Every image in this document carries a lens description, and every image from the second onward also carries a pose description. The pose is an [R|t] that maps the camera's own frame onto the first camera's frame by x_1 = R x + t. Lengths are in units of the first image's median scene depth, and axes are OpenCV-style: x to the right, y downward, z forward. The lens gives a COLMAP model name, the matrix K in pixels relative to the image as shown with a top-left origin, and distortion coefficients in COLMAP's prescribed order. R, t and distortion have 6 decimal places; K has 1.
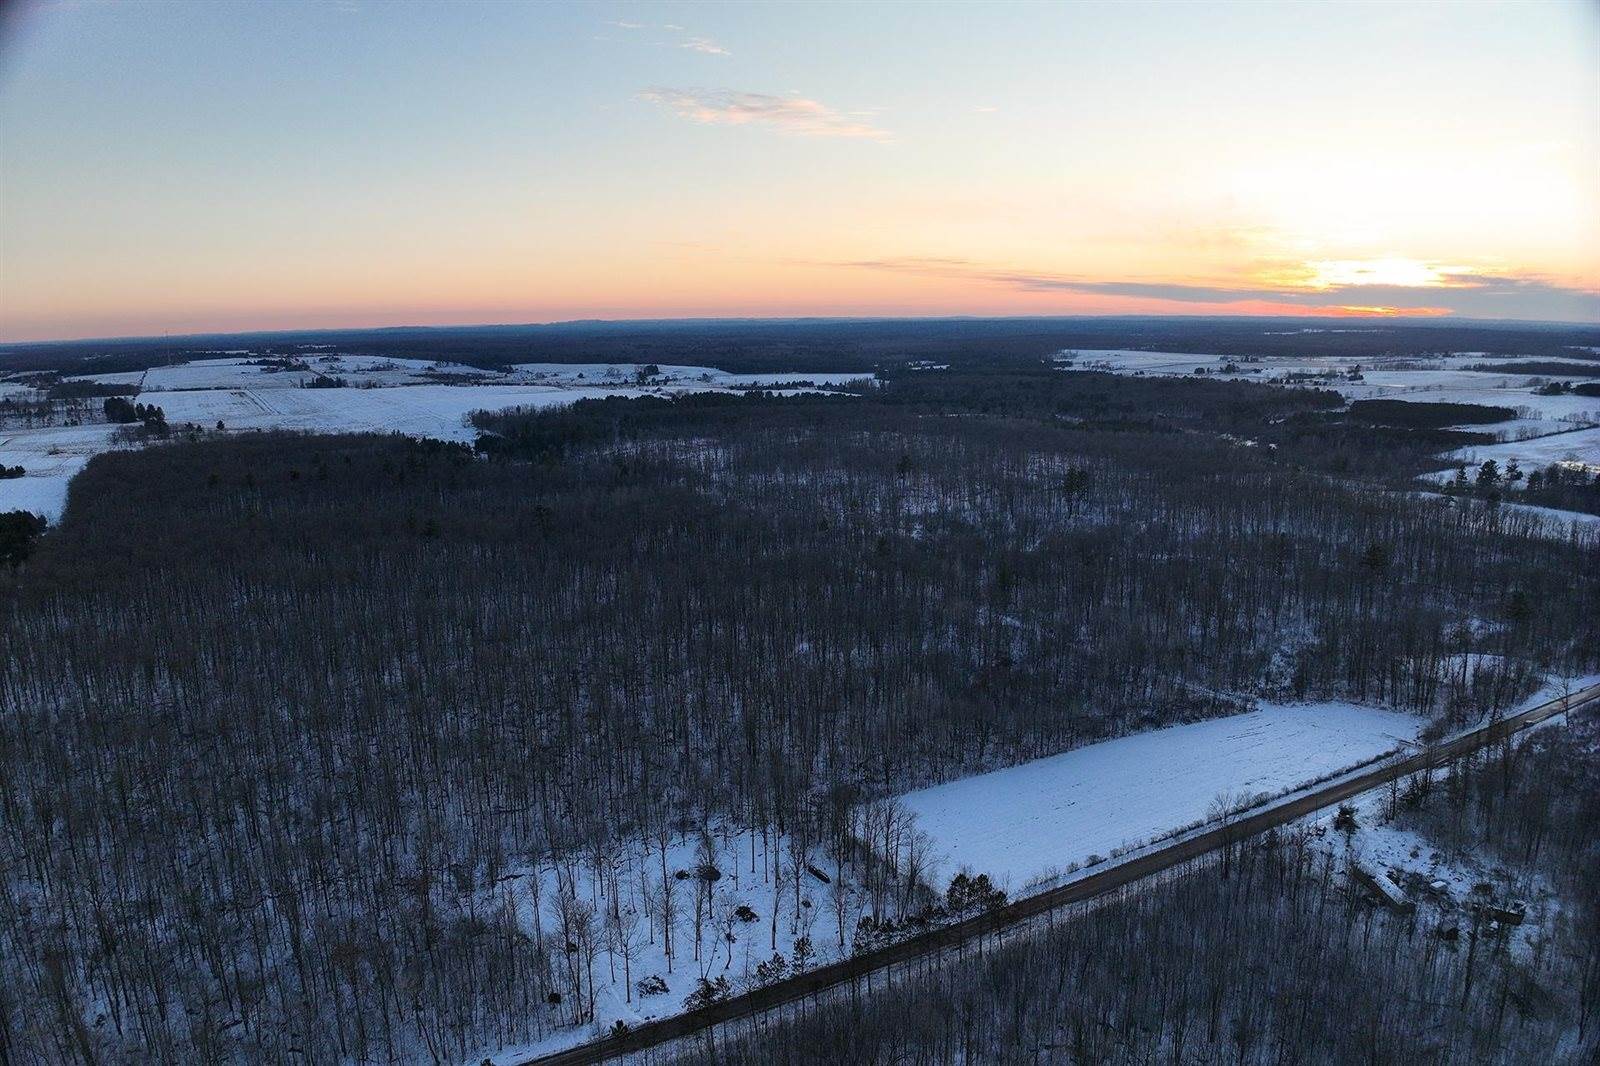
lens RADIAL K [[1139.7, 0, 800.0], [0, 1139.7, 533.0], [0, 0, 1]] dist [-0.083230, -0.000980]
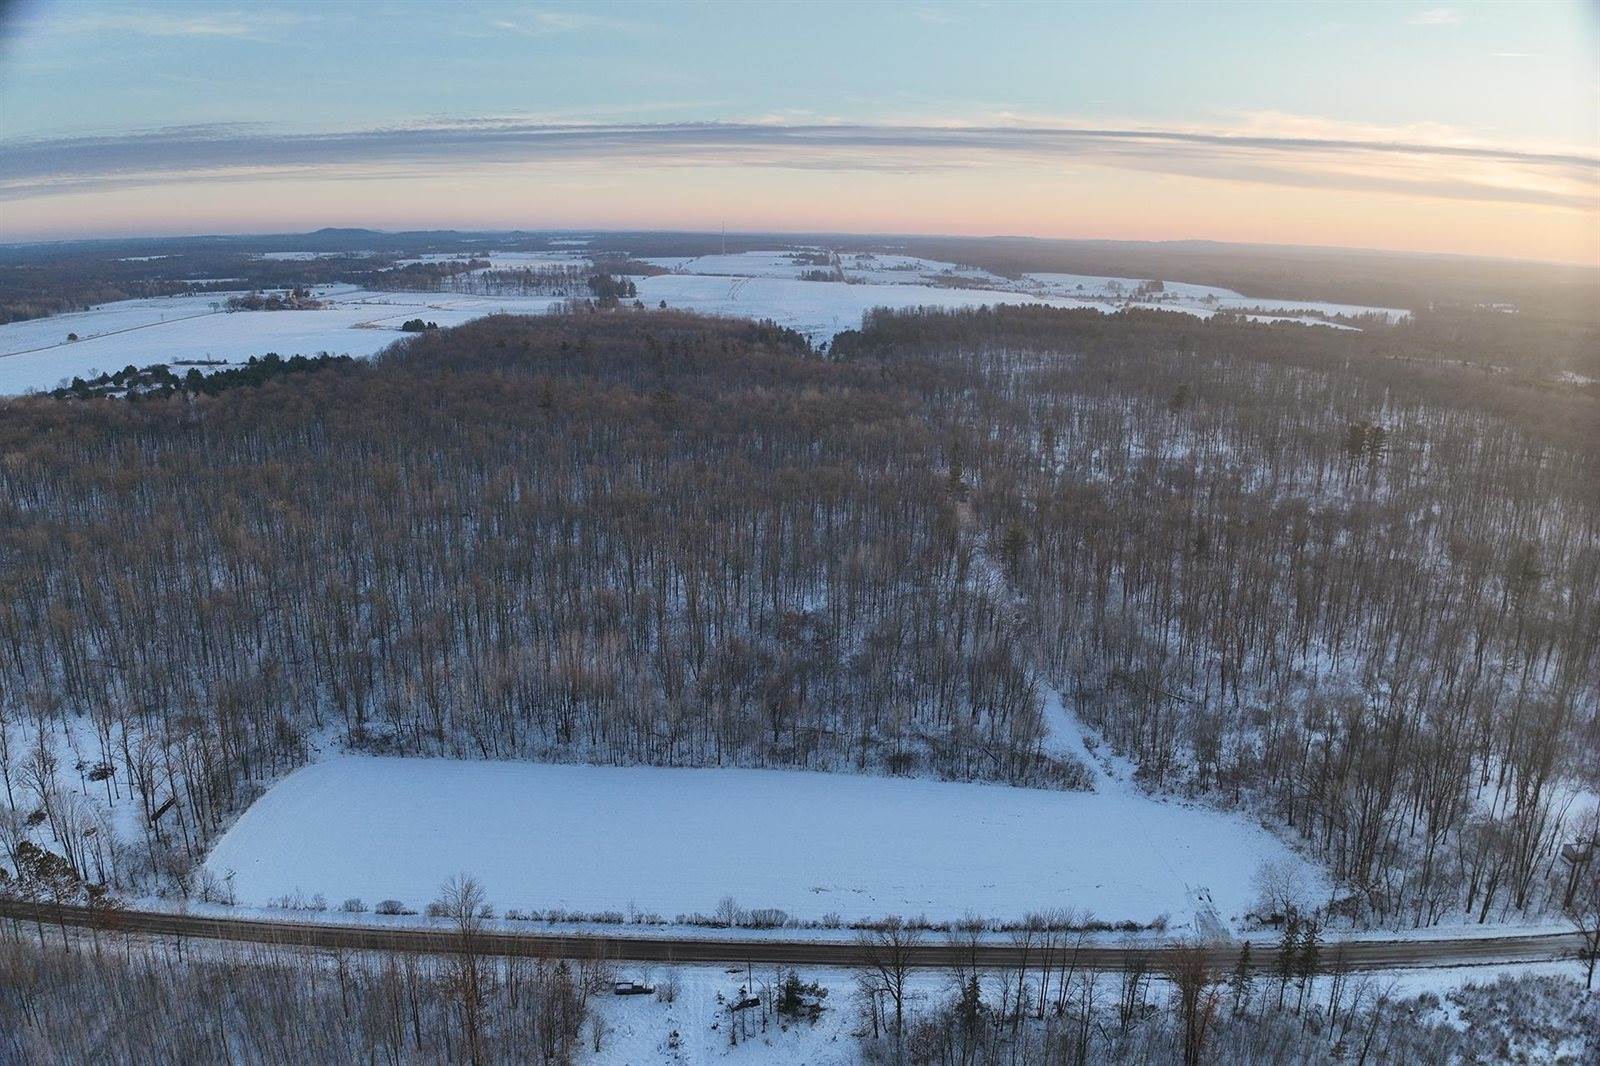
lens RADIAL K [[1106.9, 0, 800.0], [0, 1106.9, 533.0], [0, 0, 1]] dist [-0.092904, -0.019087]
pose [[0.857647, 0.162515, -0.487883, 0.105398], [-0.123547, 0.986079, 0.111283, -0.006994], [0.499177, -0.035164, 0.865786, 0.073822]]
